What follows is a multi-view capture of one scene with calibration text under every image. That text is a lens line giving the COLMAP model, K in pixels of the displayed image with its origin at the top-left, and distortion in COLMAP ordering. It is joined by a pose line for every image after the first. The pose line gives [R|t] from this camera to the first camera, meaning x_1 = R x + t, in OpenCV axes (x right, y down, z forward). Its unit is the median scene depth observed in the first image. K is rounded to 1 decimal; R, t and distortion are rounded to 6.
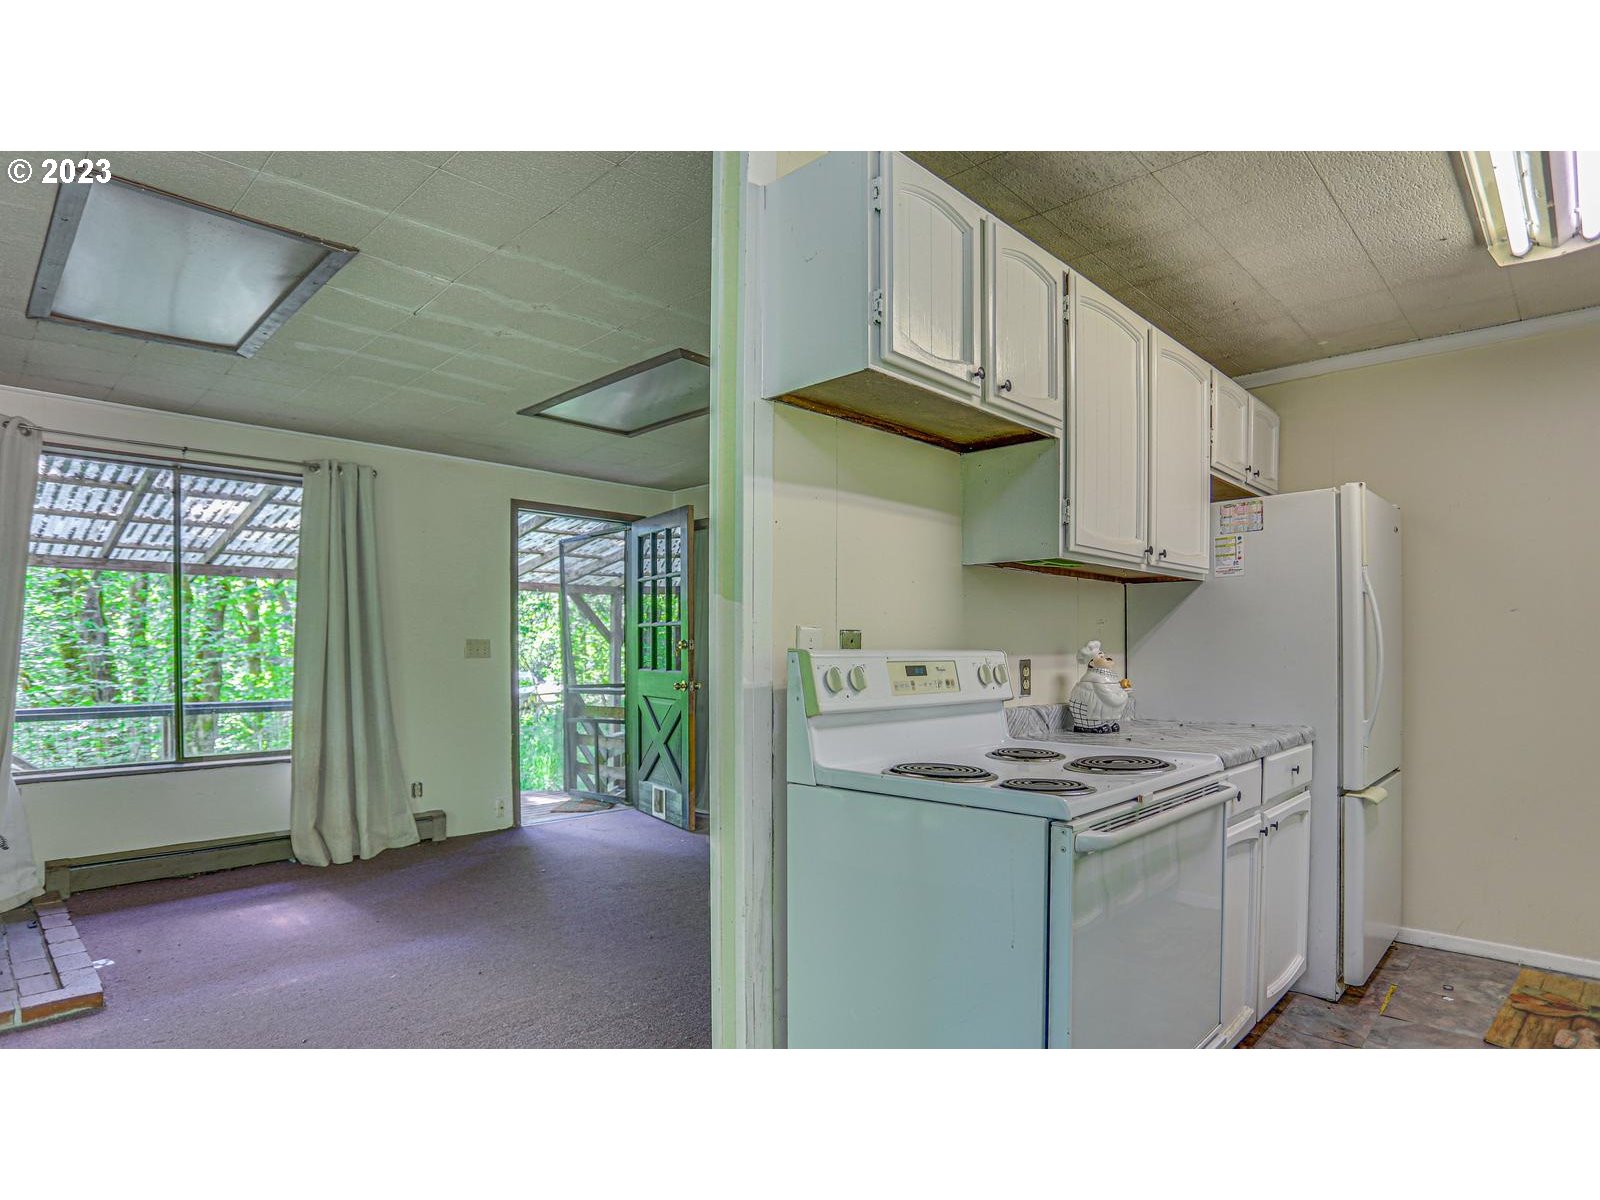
lens RADIAL K [[856.6, 0, 802.5], [0, 856.6, 662.0], [0, 0, 1]] dist [-0.072579, 0.034374]
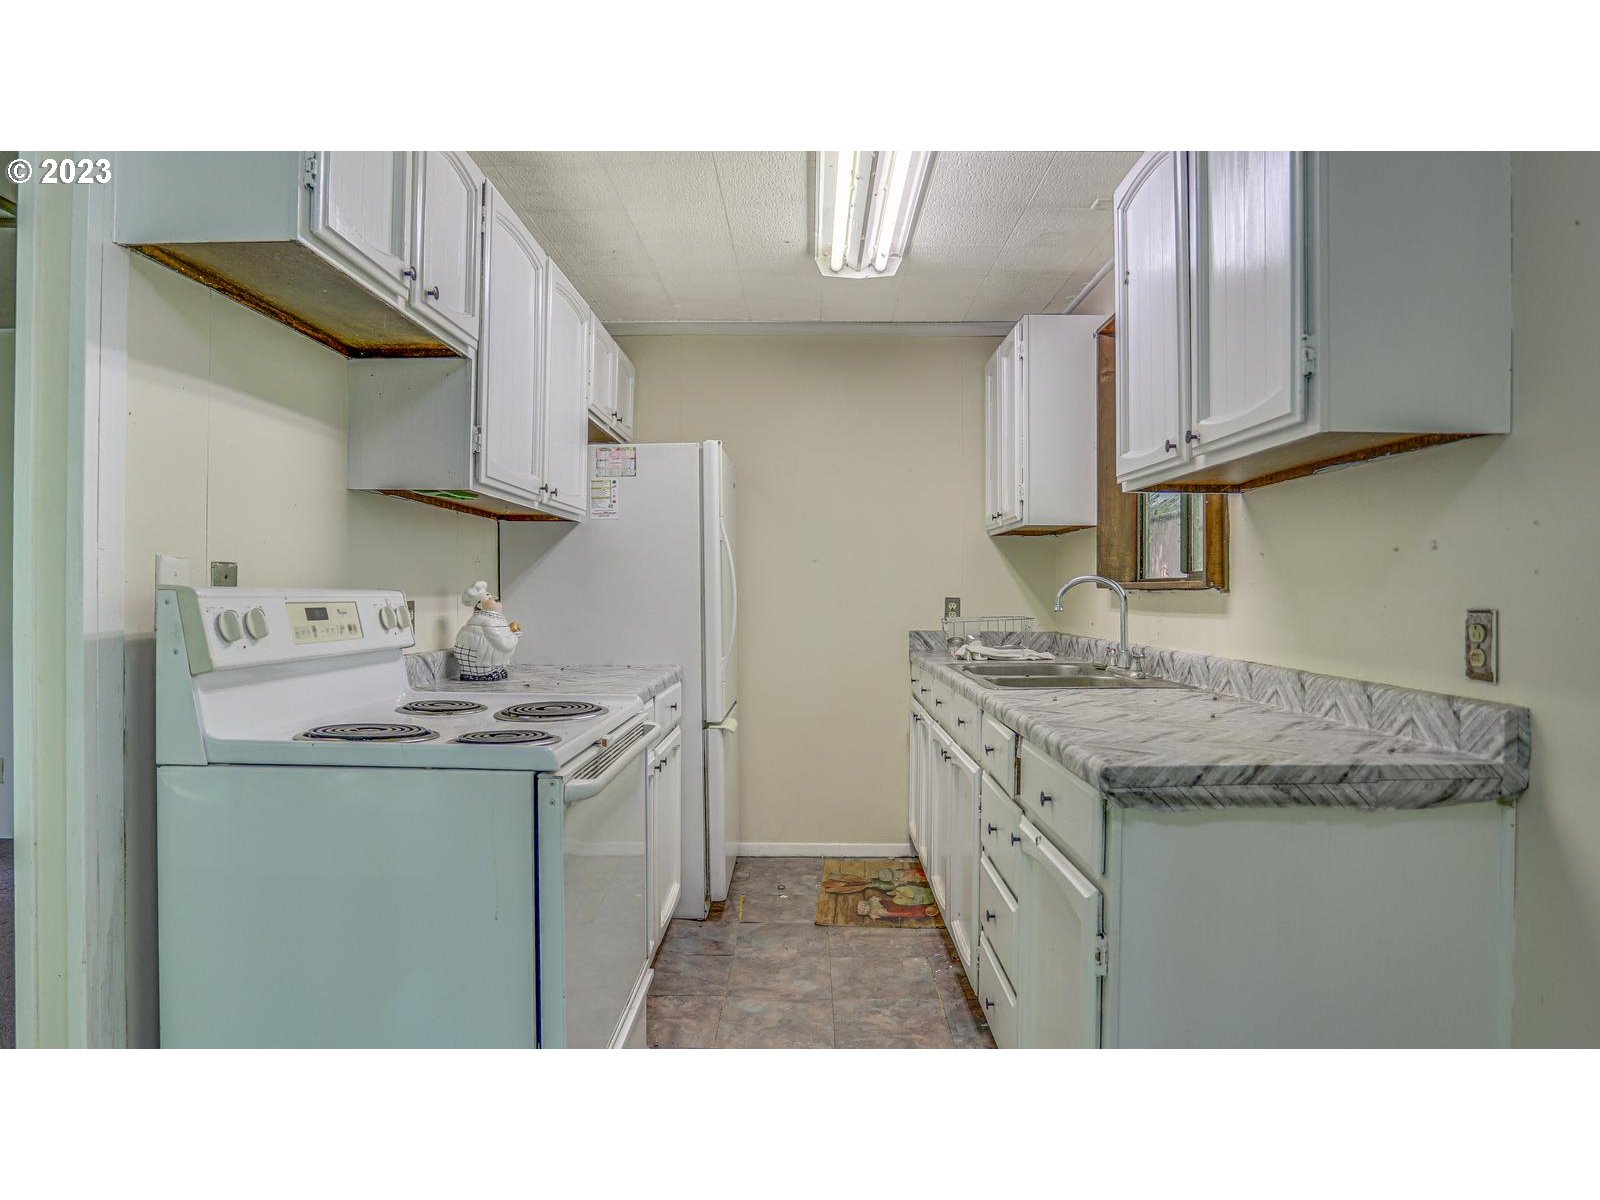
lens RADIAL K [[937.4, 0, 794.8], [0, 937.4, 589.4], [0, 0, 1]] dist [-0.083805, 0.043809]
pose [[0.743006, 0.011011, 0.669194, -0.092748], [-0.000011, 0.999865, -0.016439, 0.000876], [-0.669285, 0.012207, 0.742906, 0.025654]]
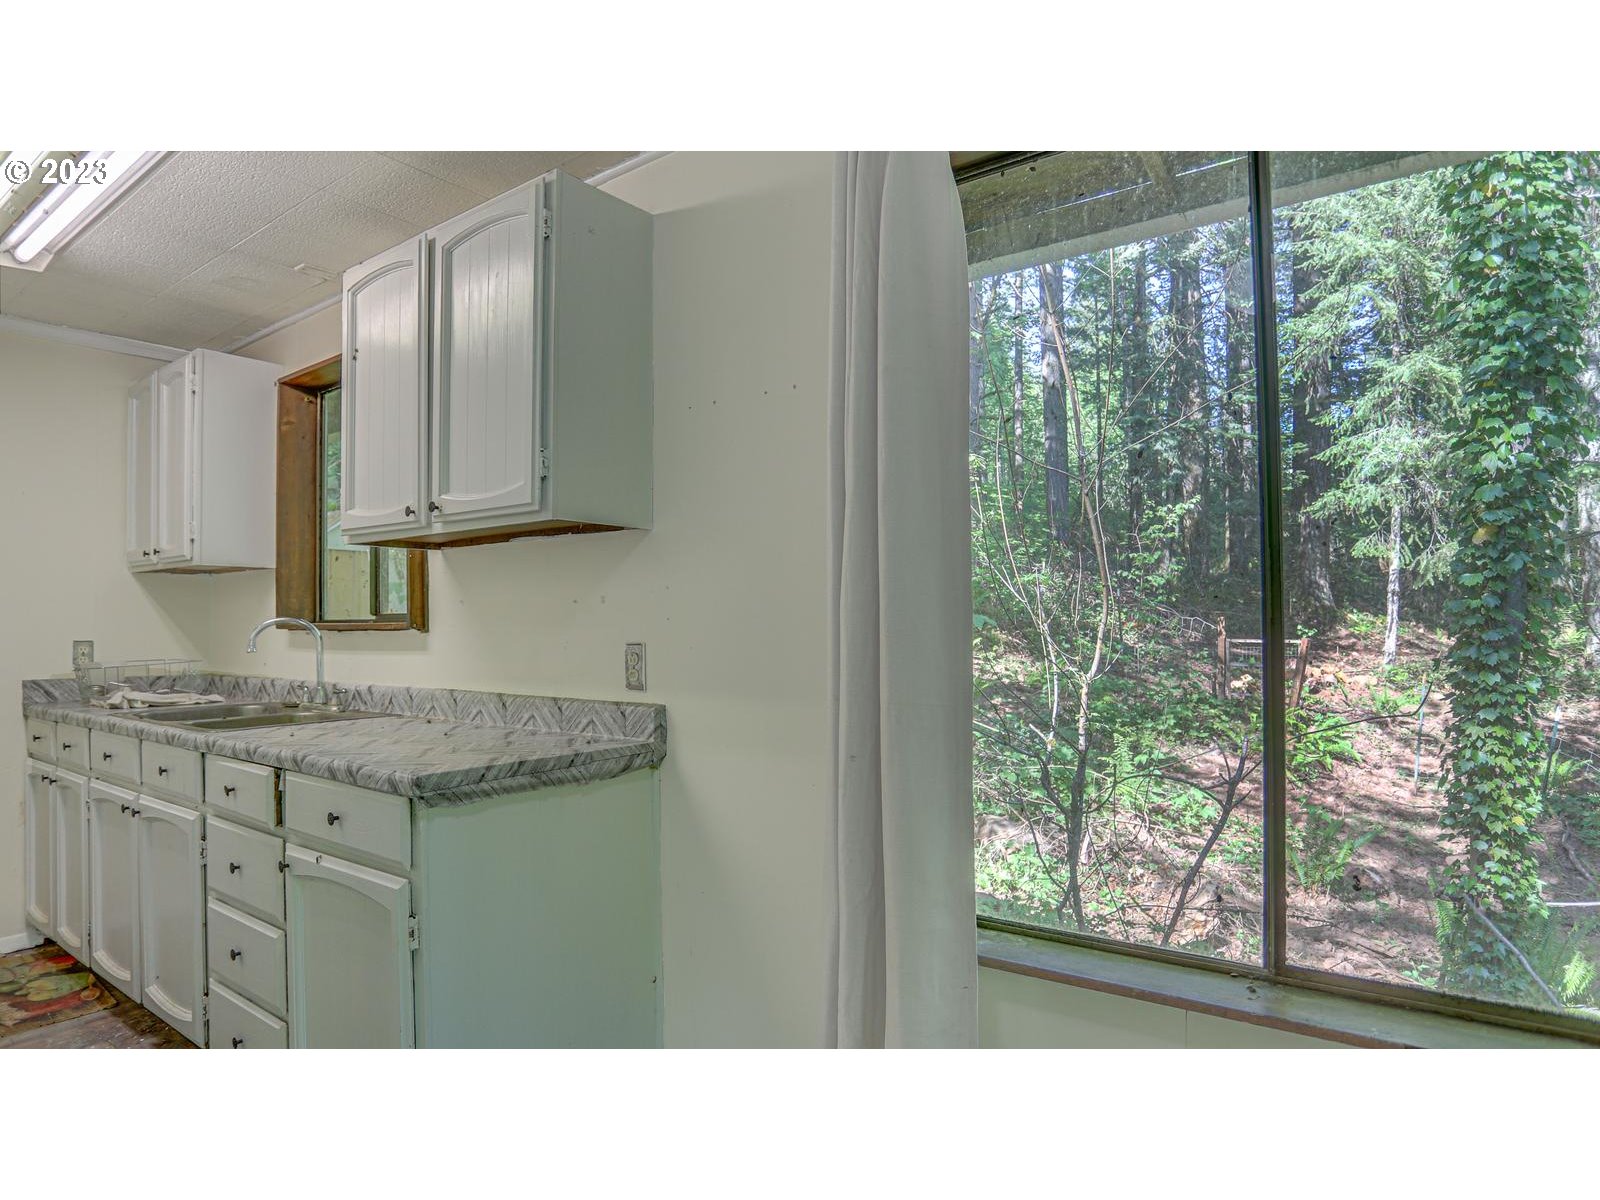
lens RADIAL K [[937.4, 0, 794.8], [0, 937.4, 589.4], [0, 0, 1]] dist [-0.083805, 0.043809]
pose [[-0.110632, 0.045766, 0.992807, -0.317871], [0.022060, 0.998806, -0.043584, -0.005486], [-0.993617, 0.017080, -0.111510, 0.116150]]
